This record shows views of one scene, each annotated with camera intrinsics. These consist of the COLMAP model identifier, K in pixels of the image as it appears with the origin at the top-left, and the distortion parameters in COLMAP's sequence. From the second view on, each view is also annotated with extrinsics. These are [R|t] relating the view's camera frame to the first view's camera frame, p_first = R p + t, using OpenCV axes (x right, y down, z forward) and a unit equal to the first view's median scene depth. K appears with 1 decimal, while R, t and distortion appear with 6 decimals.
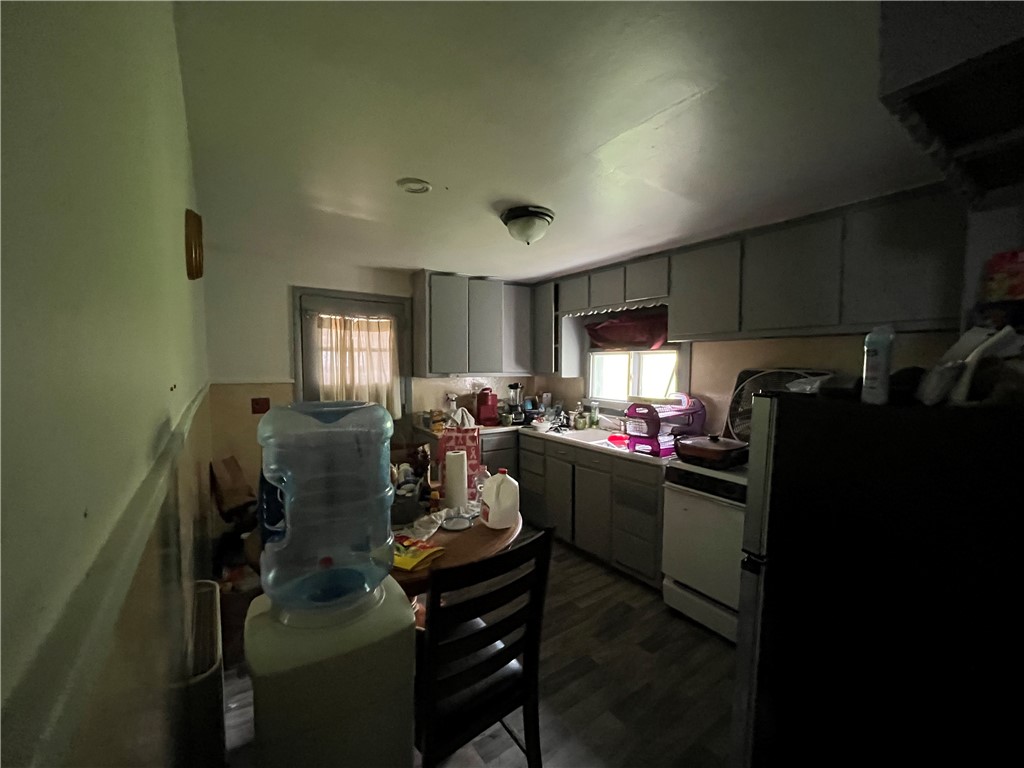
lens RADIAL K [[421.1, 0, 512.0], [0, 421.1, 384.0], [0, 0, 1]] dist [0.000311, 0.000058]
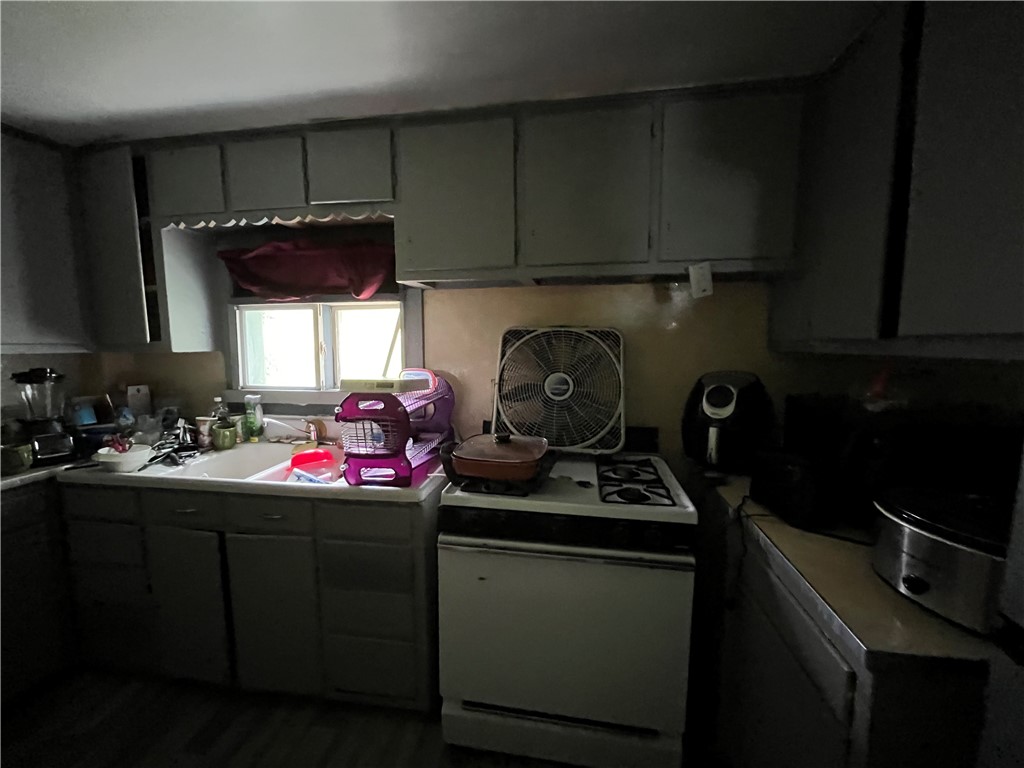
lens RADIAL K [[421.1, 0, 512.0], [0, 421.1, 384.0], [0, 0, 1]] dist [0.000311, 0.000058]
pose [[0.699049, -0.078790, 0.710720, 0.043957], [0.043939, 0.996766, 0.067284, 0.006417], [-0.713723, -0.015806, 0.700250, 0.376314]]
